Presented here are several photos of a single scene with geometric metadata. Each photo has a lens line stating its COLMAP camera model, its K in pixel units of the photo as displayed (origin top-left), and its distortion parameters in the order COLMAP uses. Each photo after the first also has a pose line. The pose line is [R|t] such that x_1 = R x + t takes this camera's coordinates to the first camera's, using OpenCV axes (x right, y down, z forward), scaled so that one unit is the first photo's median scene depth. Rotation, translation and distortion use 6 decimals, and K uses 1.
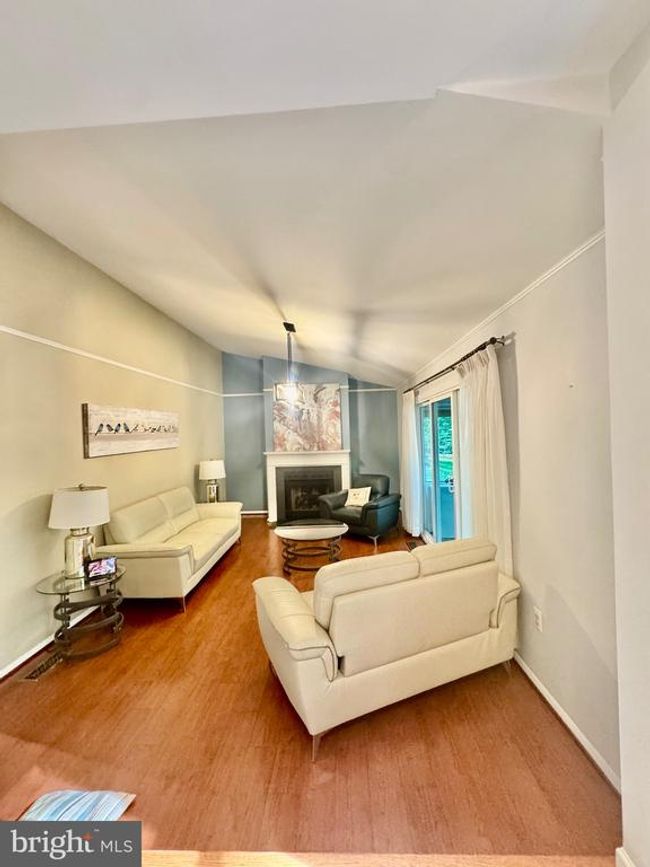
lens RADIAL K [[346.5, 0, 317.2], [0, 346.5, 432.4], [0, 0, 1]] dist [0.020185, 0.000054]
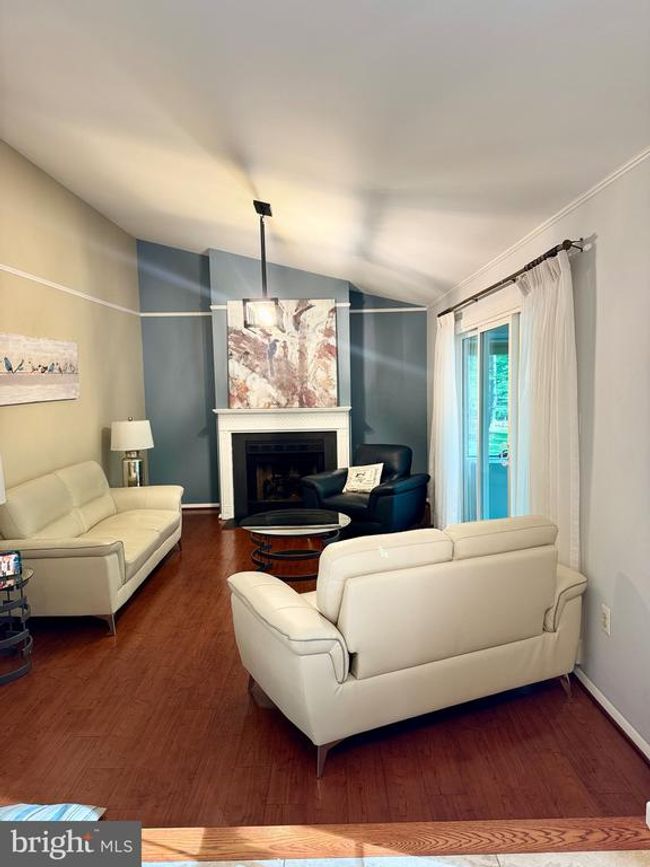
lens RADIAL K [[601.3, 0, 312.0], [0, 601.3, 432.6], [0, 0, 1]] dist [0.086161, -0.002249]
pose [[0.998955, 0.005644, 0.045357, -0.039990], [-0.009427, 0.996453, 0.083619, 0.010783], [-0.044724, -0.083959, 0.995465, -0.146949]]
